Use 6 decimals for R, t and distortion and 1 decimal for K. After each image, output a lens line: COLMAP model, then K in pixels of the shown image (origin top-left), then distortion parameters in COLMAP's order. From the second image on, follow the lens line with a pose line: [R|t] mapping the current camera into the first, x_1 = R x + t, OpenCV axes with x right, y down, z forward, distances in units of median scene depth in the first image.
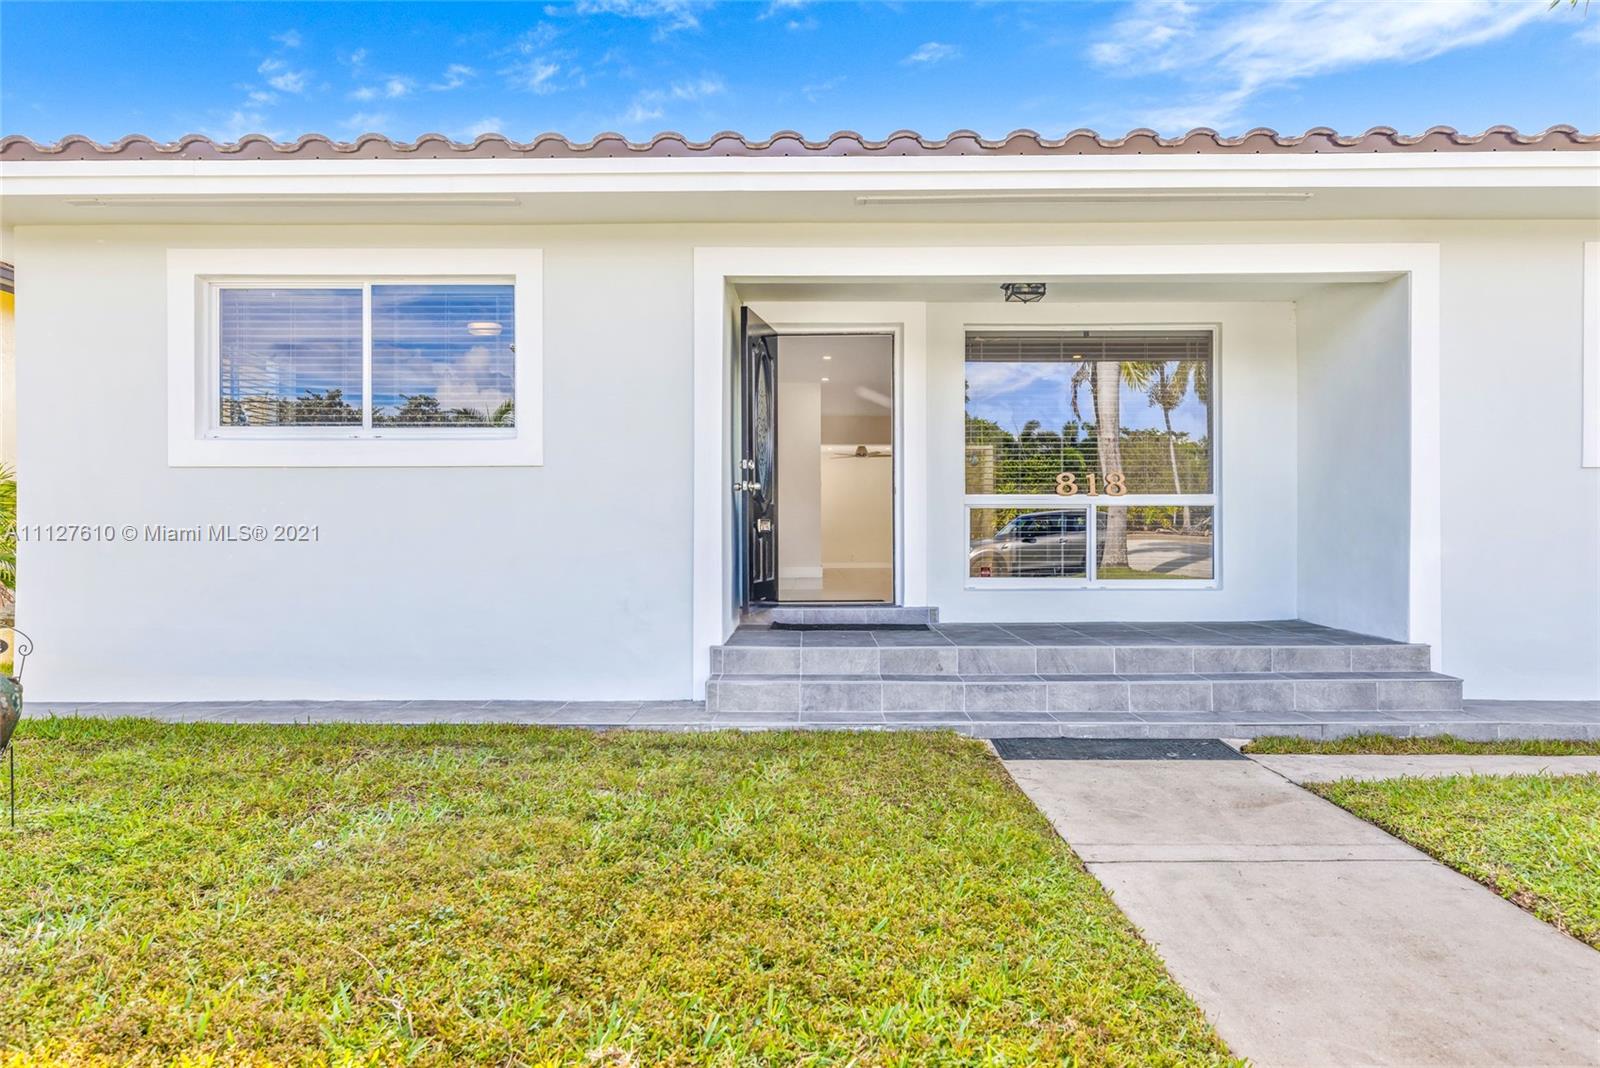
lens RADIAL K [[1076.6, 0, 799.5], [0, 1076.6, 540.5], [0, 0, 1]] dist [0.006922, 0.000655]
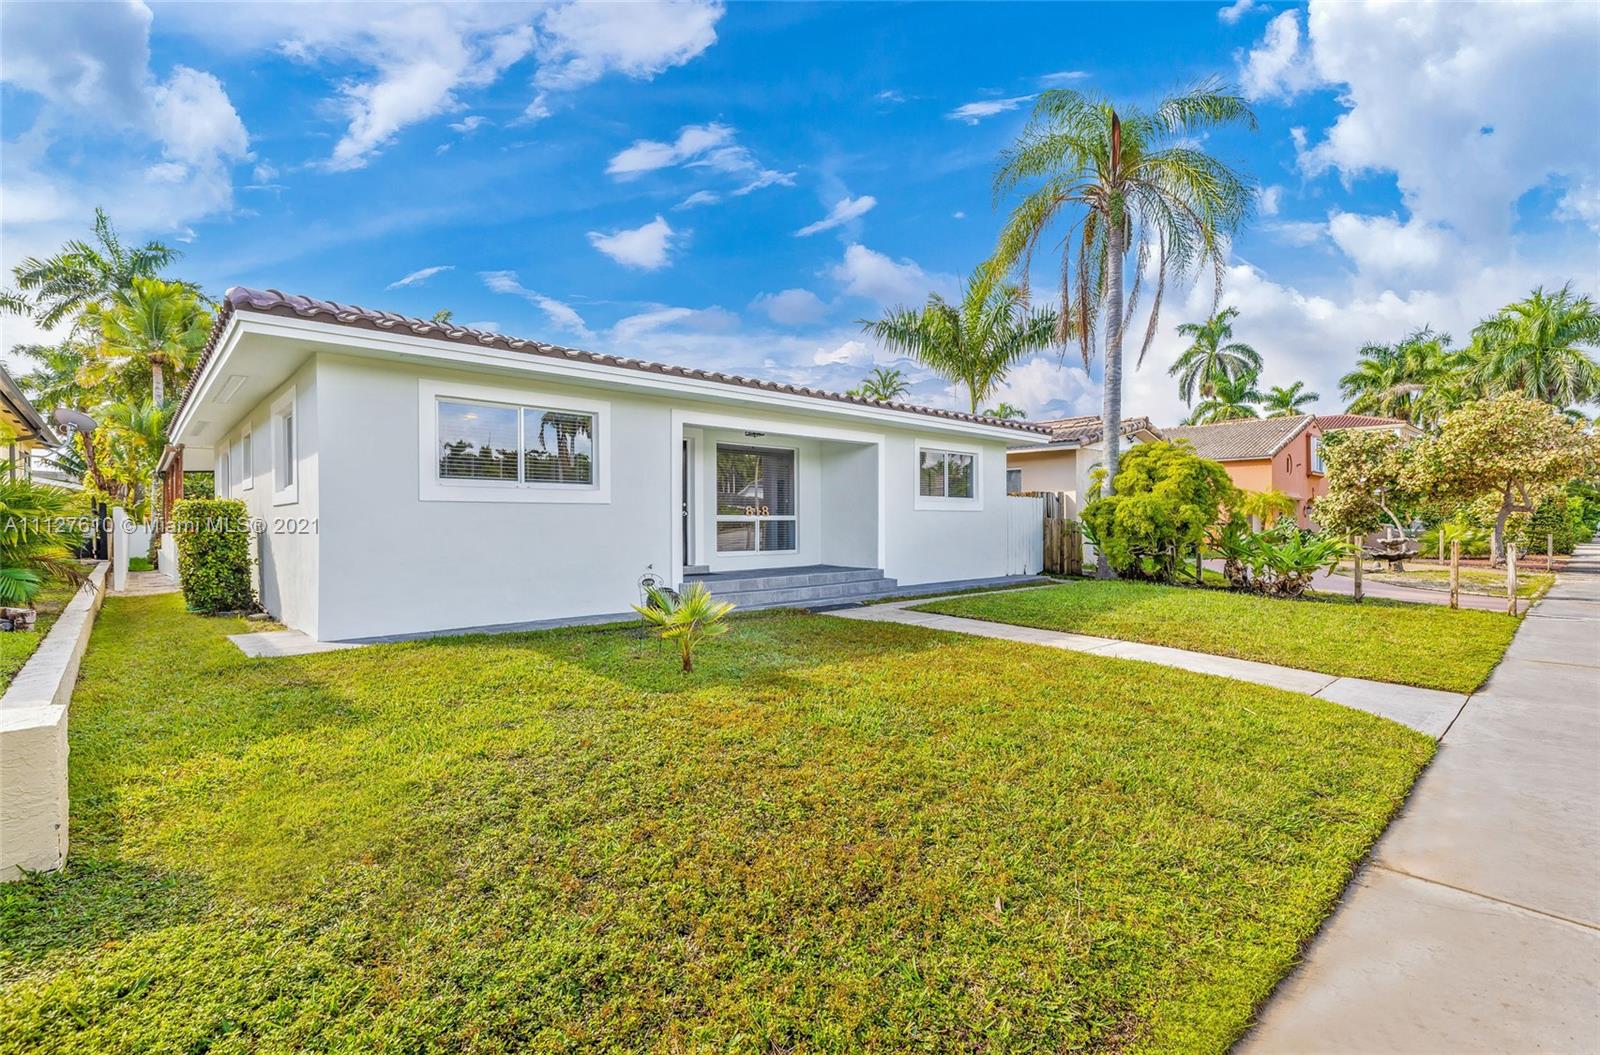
lens RADIAL K [[733.1, 0, 794.6], [0, 733.1, 520.8], [0, 0, 1]] dist [0.000211, 0.000038]
pose [[0.730801, 0.000000, 0.682590, -0.963275], [0.007341, 0.999942, -0.007861, -0.021074], [-0.682551, 0.010756, 0.730759, -0.314932]]
